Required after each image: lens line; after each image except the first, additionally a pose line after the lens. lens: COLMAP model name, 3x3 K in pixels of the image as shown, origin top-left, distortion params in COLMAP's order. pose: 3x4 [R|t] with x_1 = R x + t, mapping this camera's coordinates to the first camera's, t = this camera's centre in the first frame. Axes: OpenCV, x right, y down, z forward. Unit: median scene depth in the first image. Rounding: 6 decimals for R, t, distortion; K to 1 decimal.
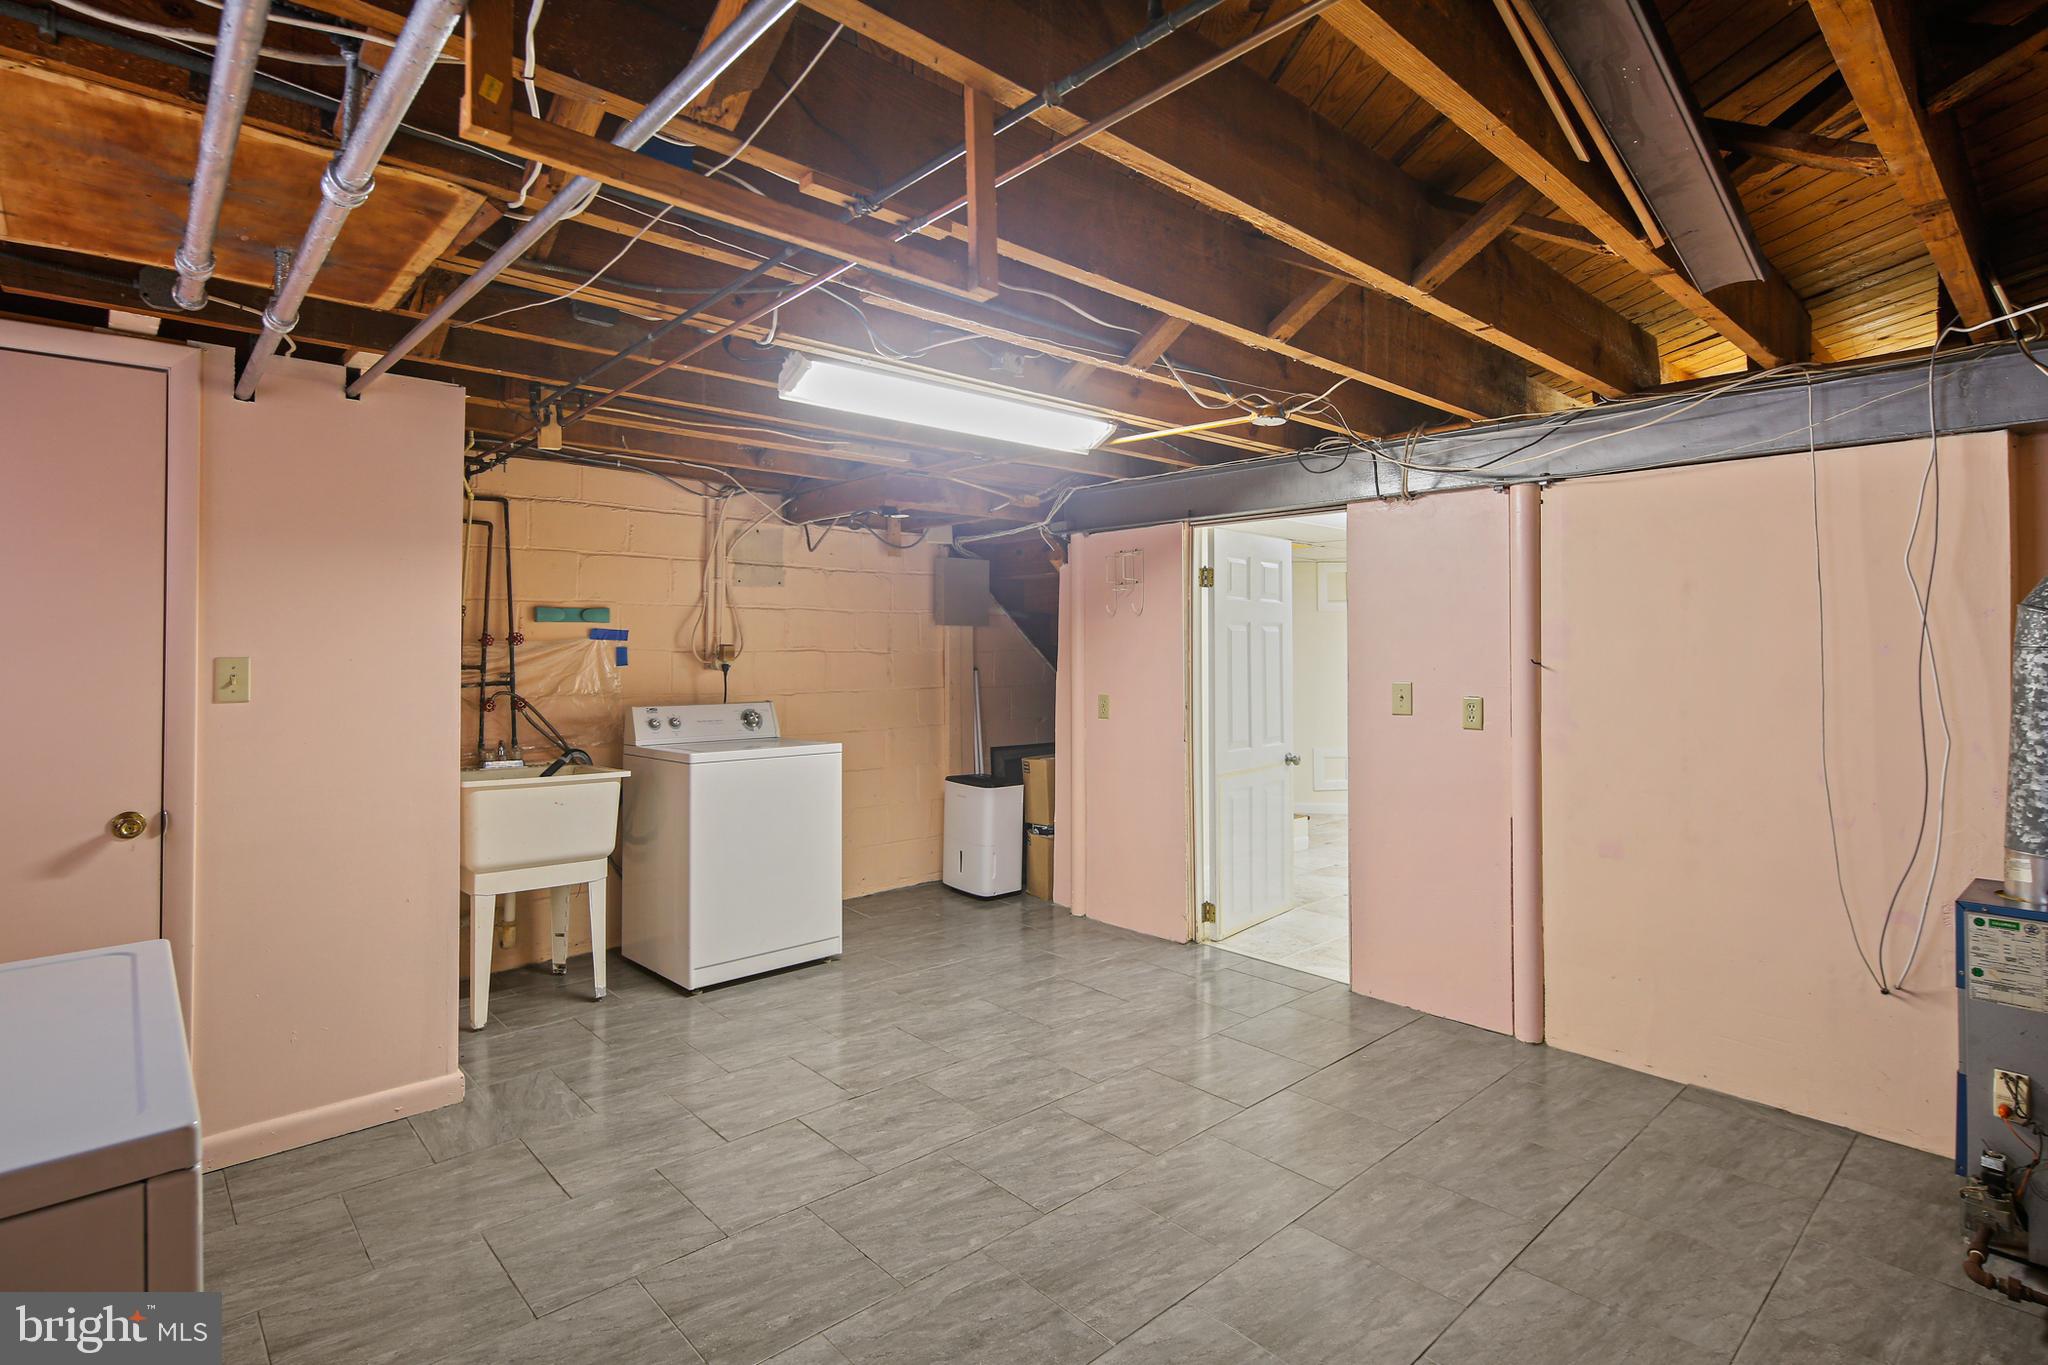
lens RADIAL K [[997.1, 0, 1017.9], [0, 997.1, 694.4], [0, 0, 1]] dist [0.000657, -0.000389]
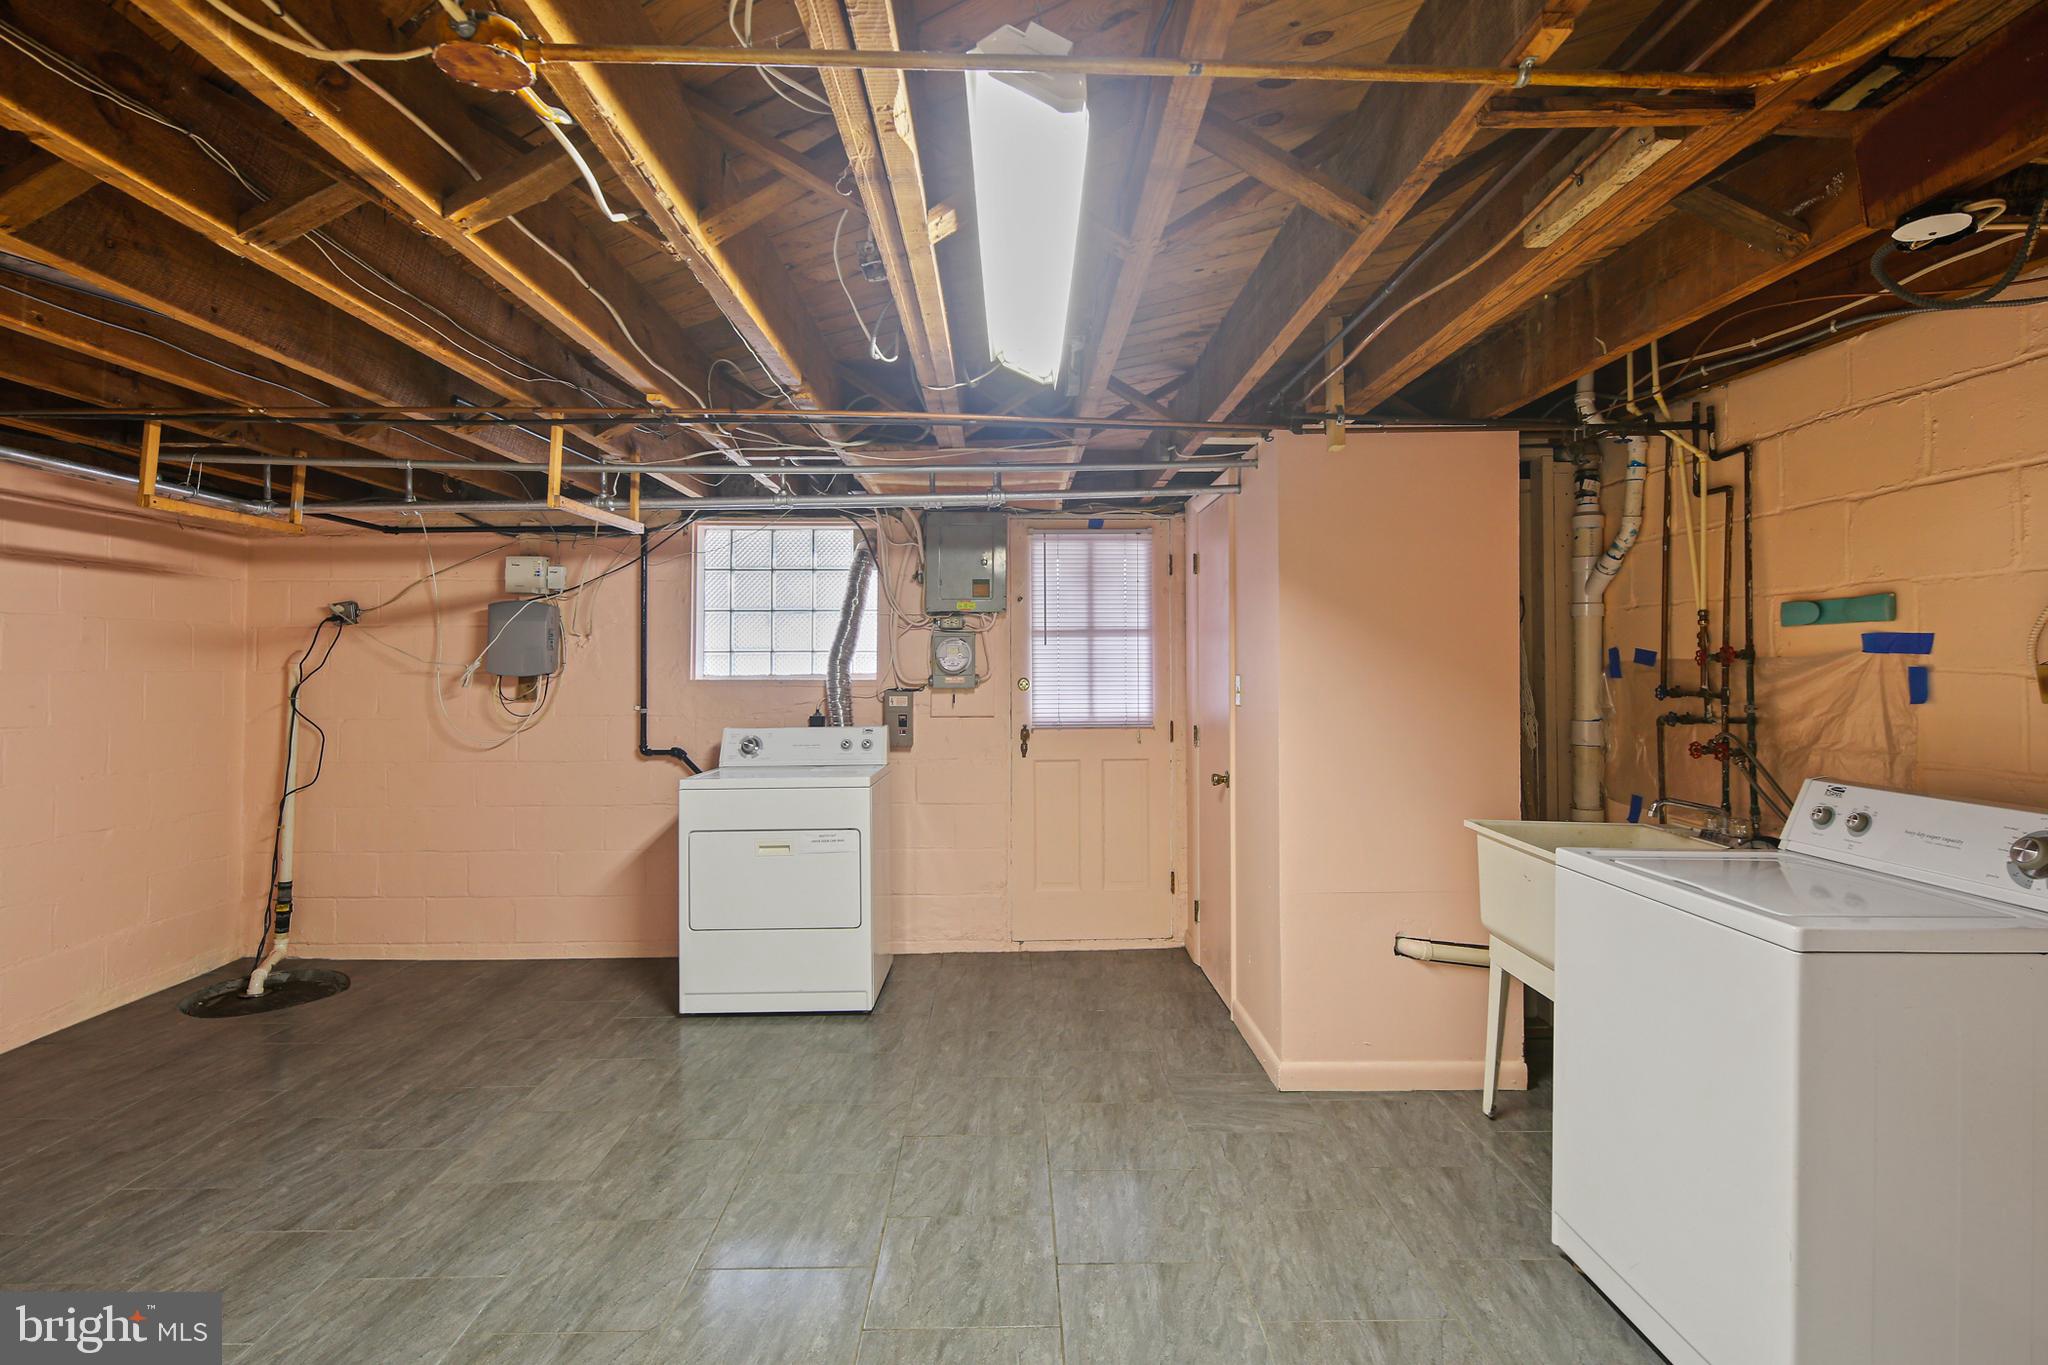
lens RADIAL K [[1003.5, 0, 1021.3], [0, 1003.5, 671.8], [0, 0, 1]] dist [0.000487, -0.001708]
pose [[-0.666402, 0.007146, -0.745559, 0.313202], [-0.033409, 0.998664, 0.039434, -0.054518], [0.744844, 0.051187, -0.665272, 1.093726]]
